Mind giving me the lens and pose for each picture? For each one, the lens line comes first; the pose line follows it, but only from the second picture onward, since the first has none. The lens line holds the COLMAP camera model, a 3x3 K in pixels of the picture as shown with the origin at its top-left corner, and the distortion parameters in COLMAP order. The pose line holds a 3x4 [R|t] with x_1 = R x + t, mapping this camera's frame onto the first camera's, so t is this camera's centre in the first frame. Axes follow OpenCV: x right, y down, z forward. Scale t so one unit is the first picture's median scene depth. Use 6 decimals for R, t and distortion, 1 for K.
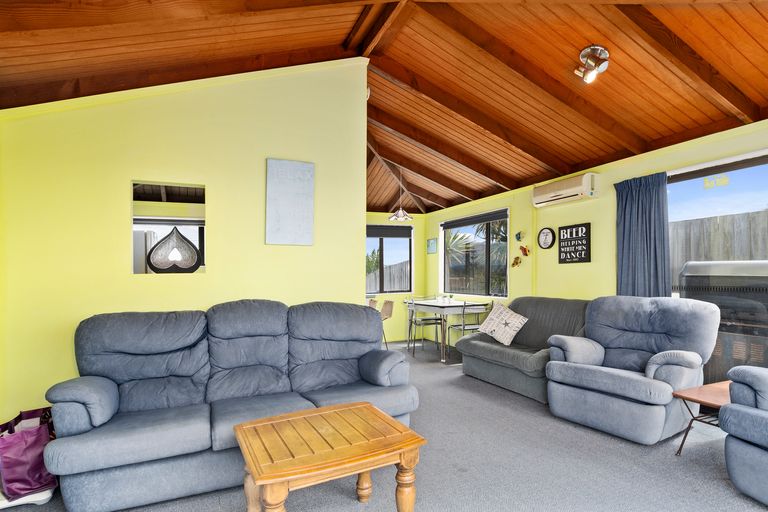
lens RADIAL K [[407.2, 0, 384.0], [0, 407.2, 256.0], [0, 0, 1]] dist [-0.025838, -0.001179]
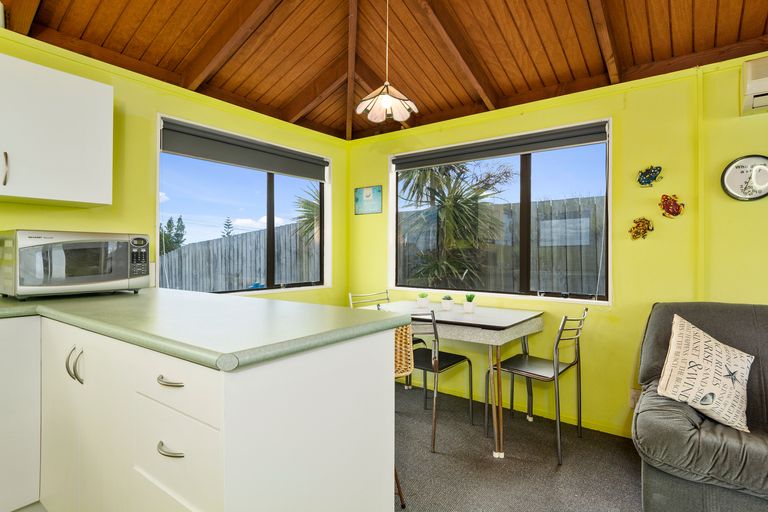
lens RADIAL K [[407.2, 0, 384.0], [0, 407.2, 256.0], [0, 0, 1]] dist [-0.025838, -0.001179]
pose [[0.874869, 0.025309, 0.483698, -0.126112], [-0.045678, 0.998494, 0.030374, 0.034253], [-0.482201, -0.048668, 0.874708, 0.535403]]
